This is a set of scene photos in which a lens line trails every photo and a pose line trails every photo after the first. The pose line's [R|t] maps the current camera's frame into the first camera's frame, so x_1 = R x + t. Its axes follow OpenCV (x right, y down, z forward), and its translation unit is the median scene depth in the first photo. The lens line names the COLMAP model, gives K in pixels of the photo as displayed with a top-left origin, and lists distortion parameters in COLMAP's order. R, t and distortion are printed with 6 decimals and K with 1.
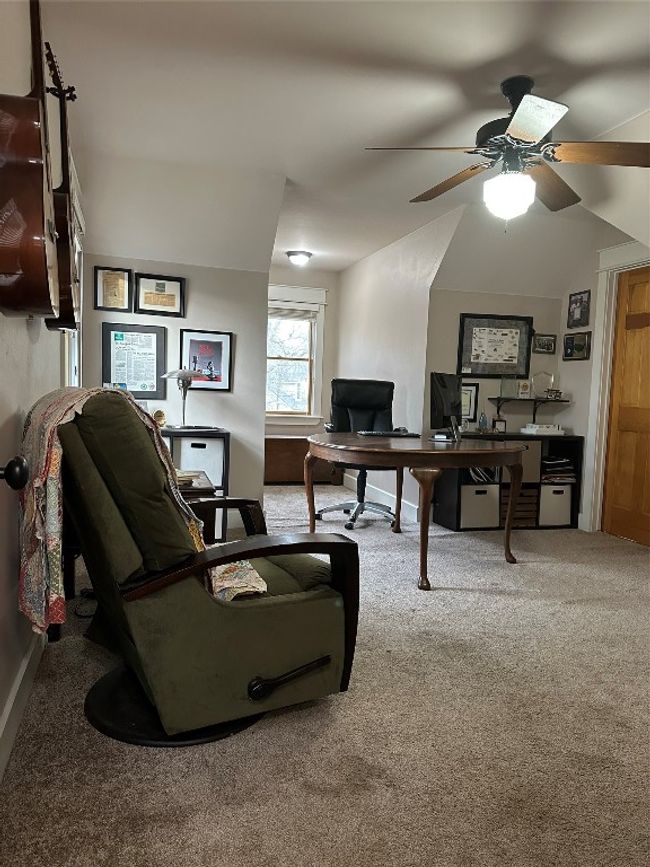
lens RADIAL K [[609.6, 0, 328.4], [0, 609.6, 438.7], [0, 0, 1]] dist [0.102035, -0.147512]
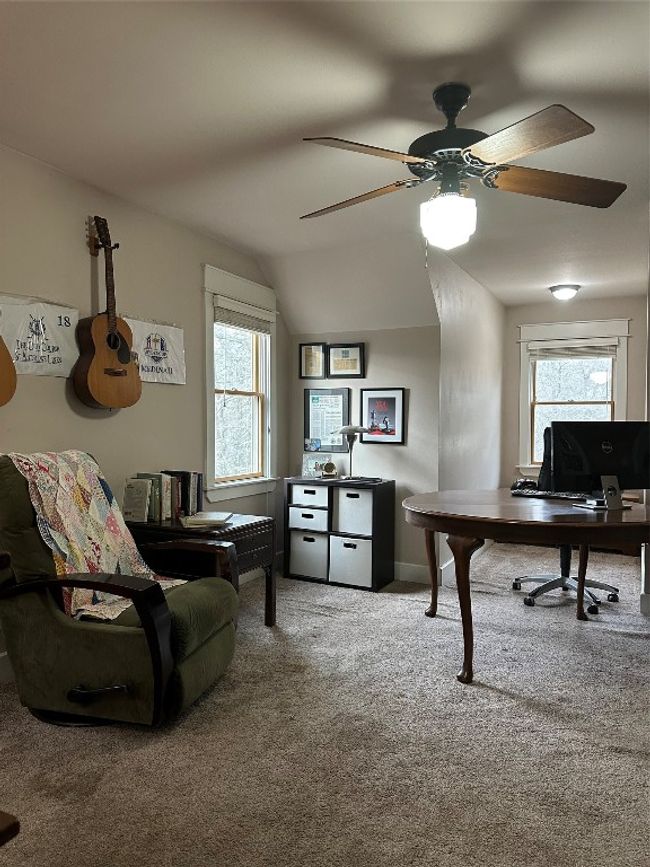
lens RADIAL K [[609.6, 0, 328.4], [0, 609.6, 438.7], [0, 0, 1]] dist [0.102035, -0.147512]
pose [[0.708336, -0.012027, -0.705773, 0.493299], [-0.038260, 0.997731, -0.055401, -0.026018], [0.704838, 0.066245, 0.706268, 0.191276]]
